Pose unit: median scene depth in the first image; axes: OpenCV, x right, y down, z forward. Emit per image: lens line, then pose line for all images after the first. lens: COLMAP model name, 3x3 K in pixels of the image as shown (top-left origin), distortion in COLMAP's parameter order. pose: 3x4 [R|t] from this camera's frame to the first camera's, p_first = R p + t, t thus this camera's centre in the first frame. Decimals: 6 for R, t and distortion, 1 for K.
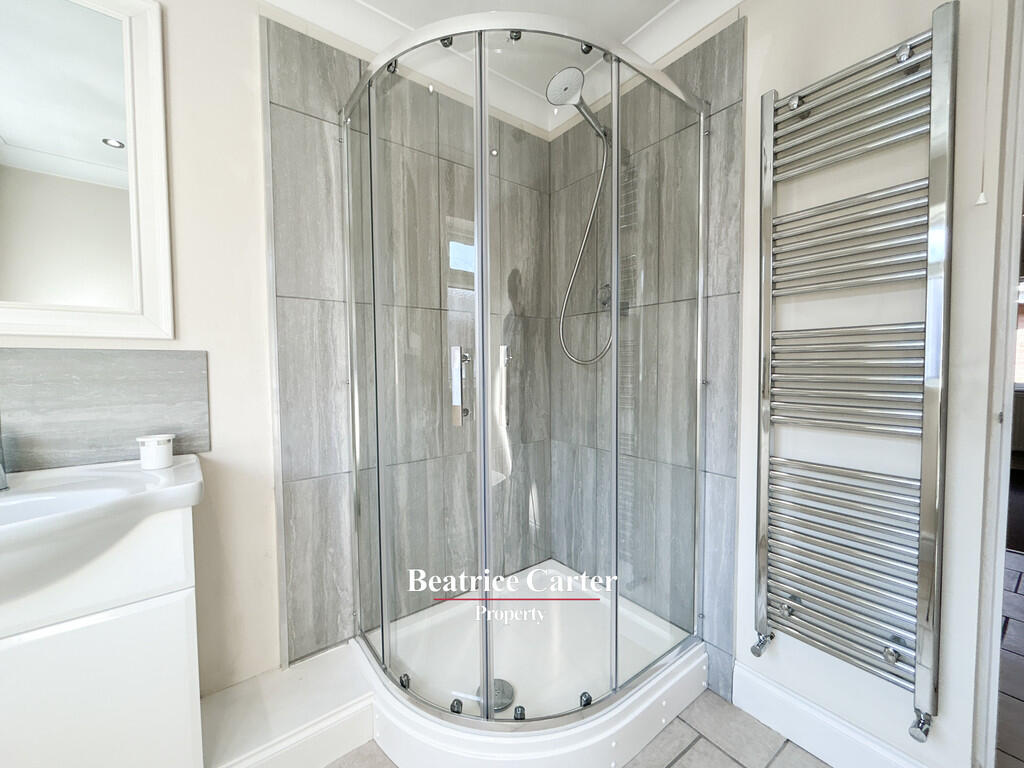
lens RADIAL K [[415.8, 0, 517.5], [0, 415.8, 379.4], [0, 0, 1]] dist [0.000373, -0.000276]
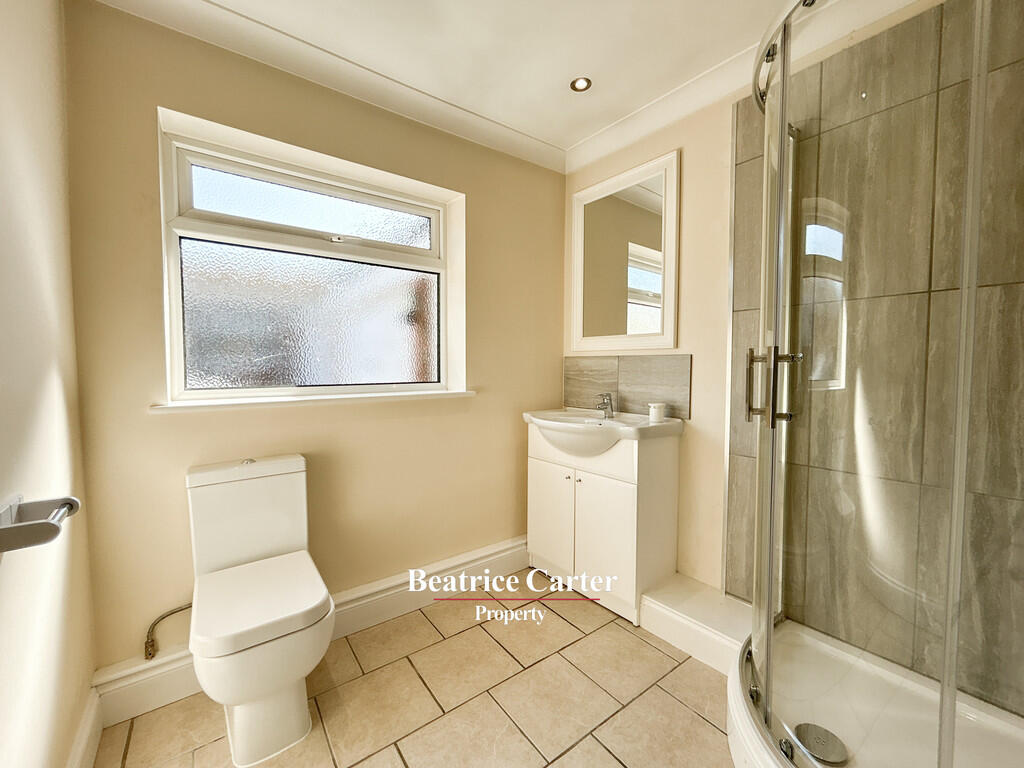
lens RADIAL K [[415.8, 0, 517.6], [0, 415.8, 385.7], [0, 0, 1]] dist [0.000373, -0.000276]
pose [[0.005426, 0.051542, -0.998656, 0.818214], [-0.044297, 0.997703, 0.051252, -0.003897], [0.999004, 0.043959, 0.007697, 0.355286]]
